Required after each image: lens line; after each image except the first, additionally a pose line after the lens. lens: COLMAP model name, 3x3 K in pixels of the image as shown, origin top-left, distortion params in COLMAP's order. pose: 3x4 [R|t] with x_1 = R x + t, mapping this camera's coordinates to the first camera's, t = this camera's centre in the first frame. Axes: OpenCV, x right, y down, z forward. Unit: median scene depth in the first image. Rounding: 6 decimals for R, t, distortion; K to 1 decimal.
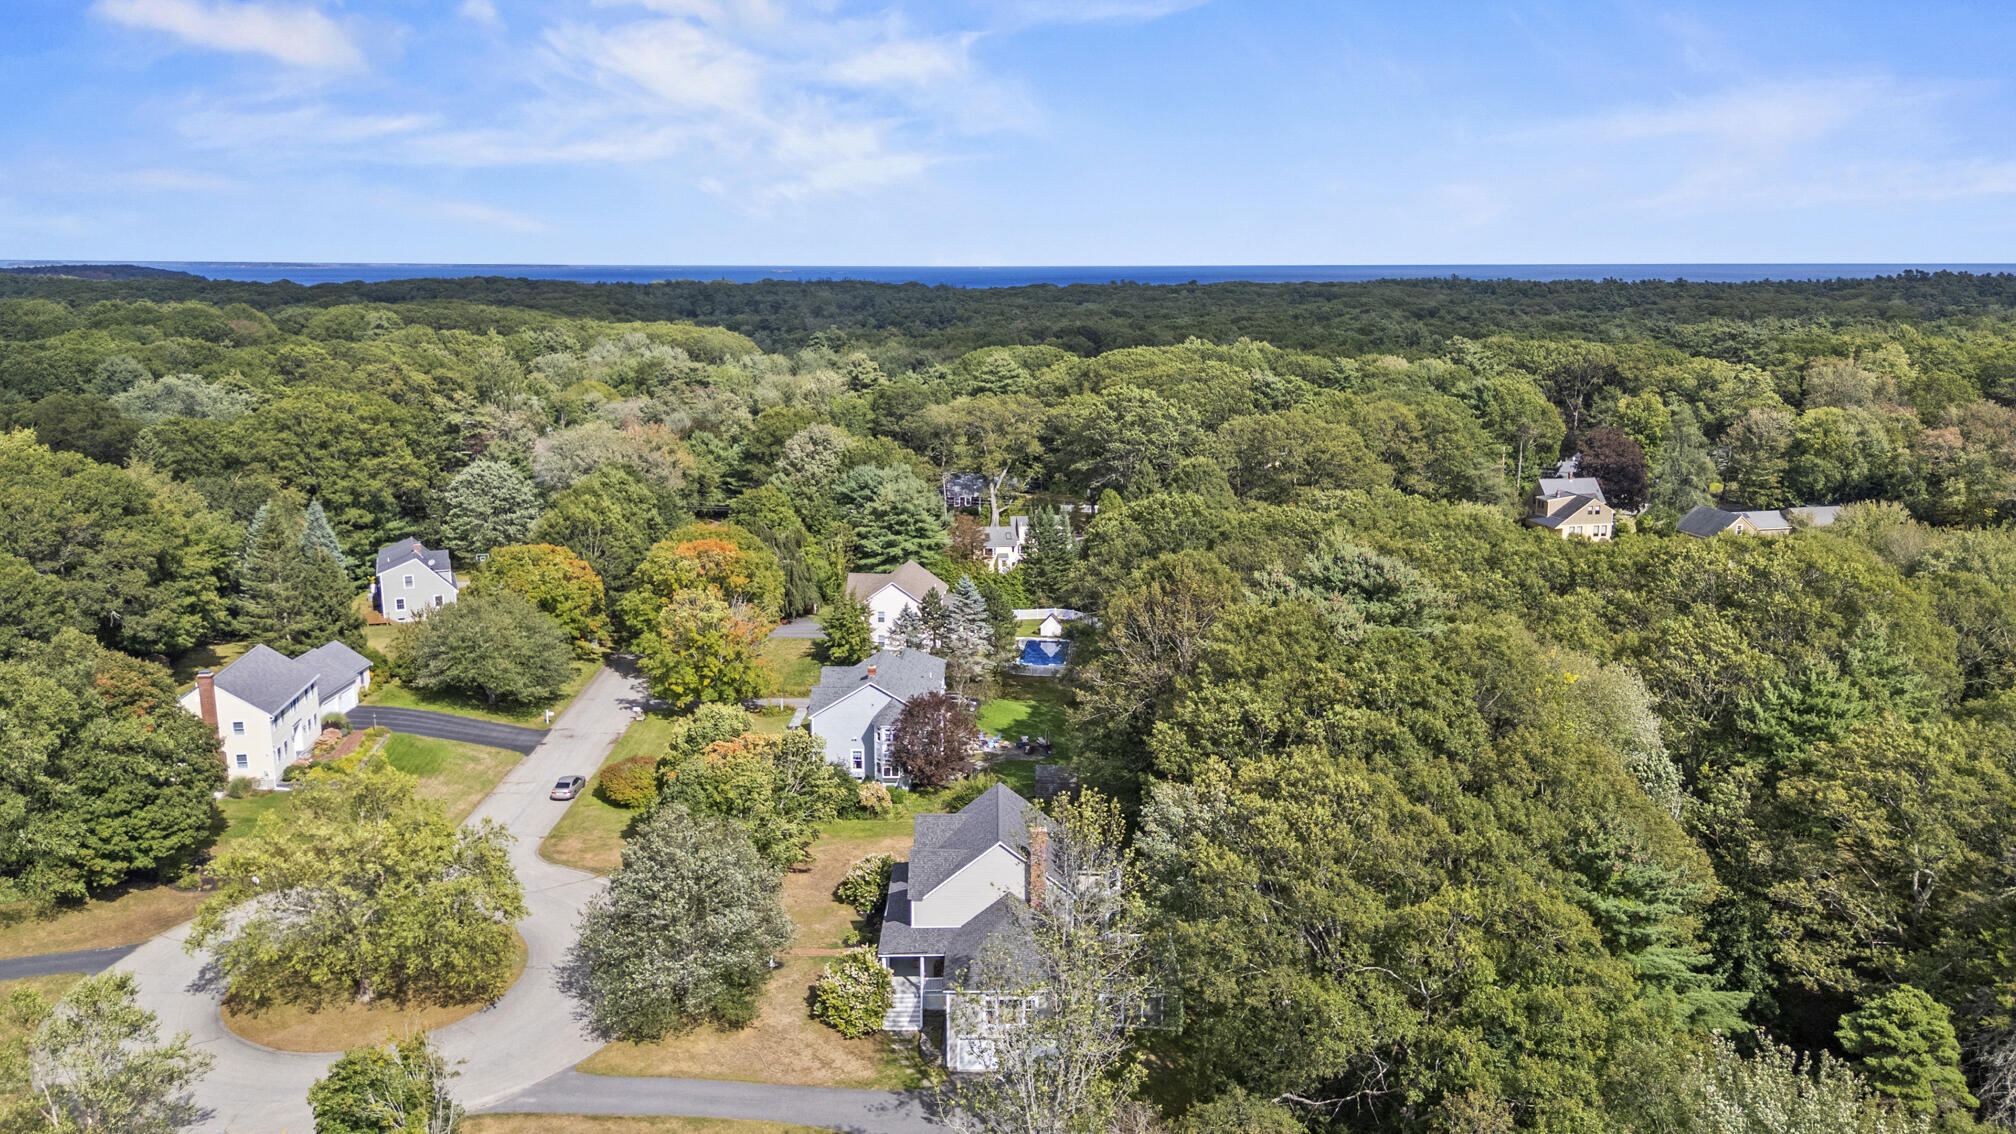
lens RADIAL K [[1477.9, 0, 1008.6], [0, 1477.9, 553.7], [0, 0, 1]] dist [0.087381, -0.105460]
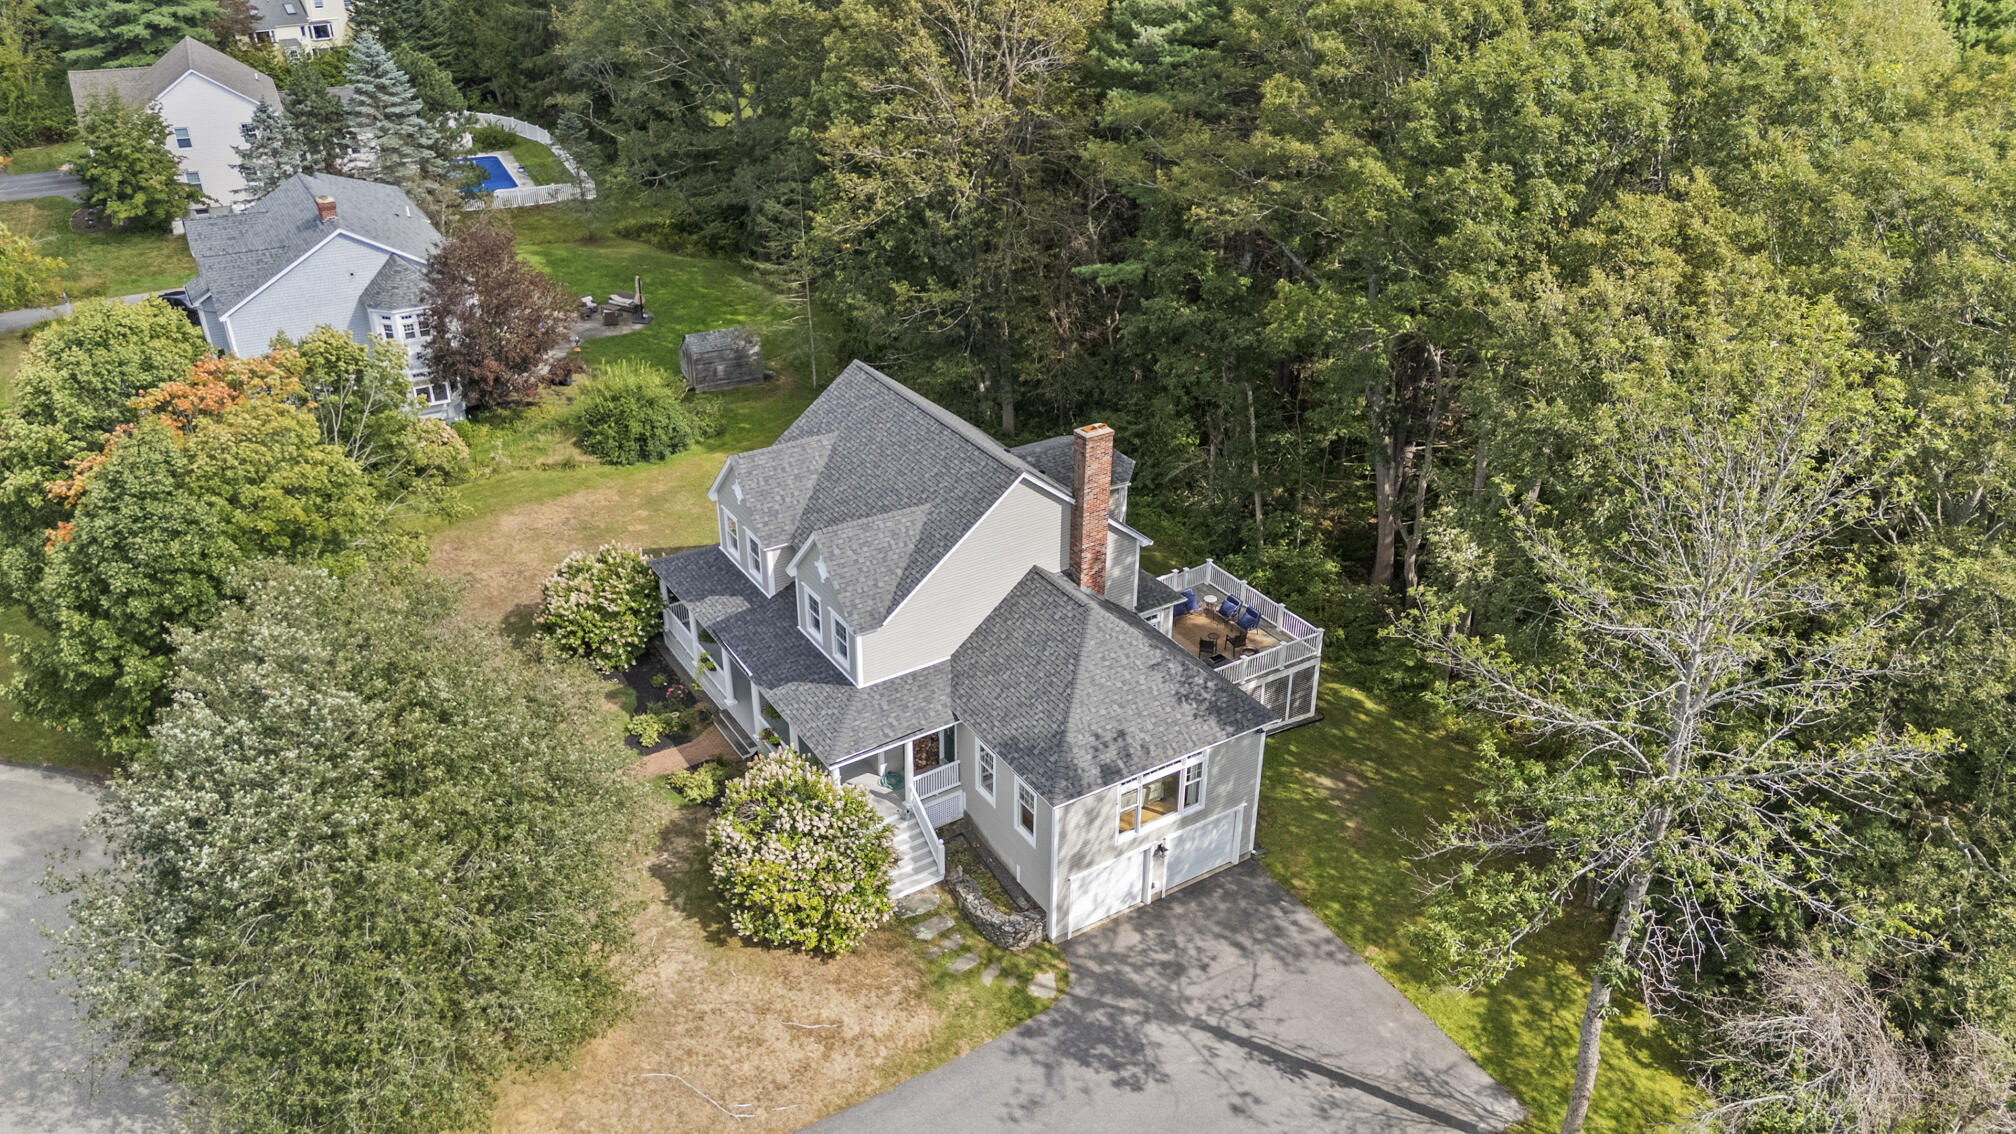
lens RADIAL K [[1477.9, 0, 1008.6], [0, 1477.9, 553.7], [0, 0, 1]] dist [0.087381, -0.105460]
pose [[0.844891, -0.251782, 0.471980, -0.134081], [0.096905, 0.939748, 0.327846, 0.035385], [-0.526088, -0.231257, 0.818384, 0.343139]]
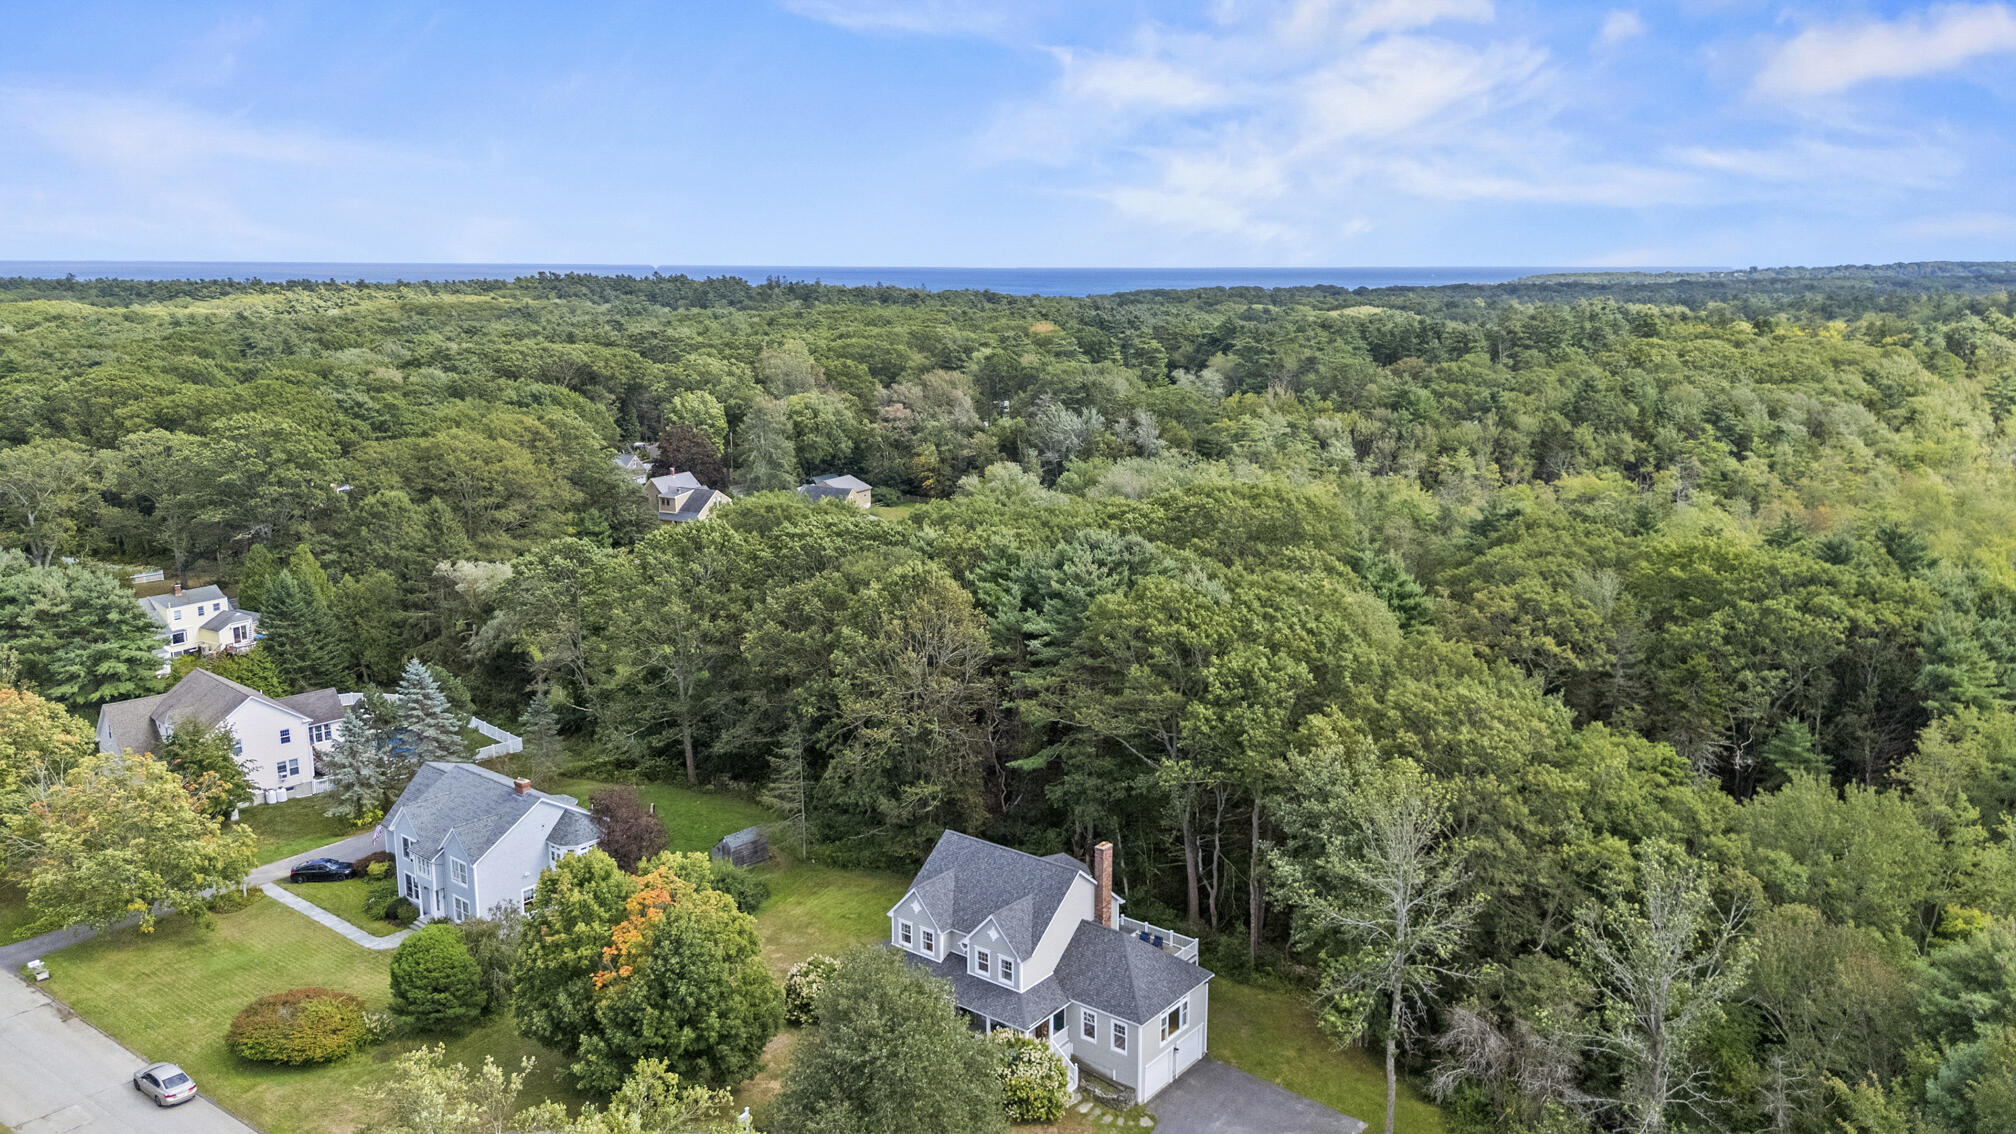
lens RADIAL K [[1485.6, 0, 1014.4], [0, 1485.6, 564.2], [0, 0, 1]] dist [0.053380, -0.041494]
pose [[0.614478, -0.155911, 0.773375, -0.426246], [0.149856, 0.985498, 0.079608, -0.050142], [-0.774571, 0.066978, 0.628930, 0.227641]]
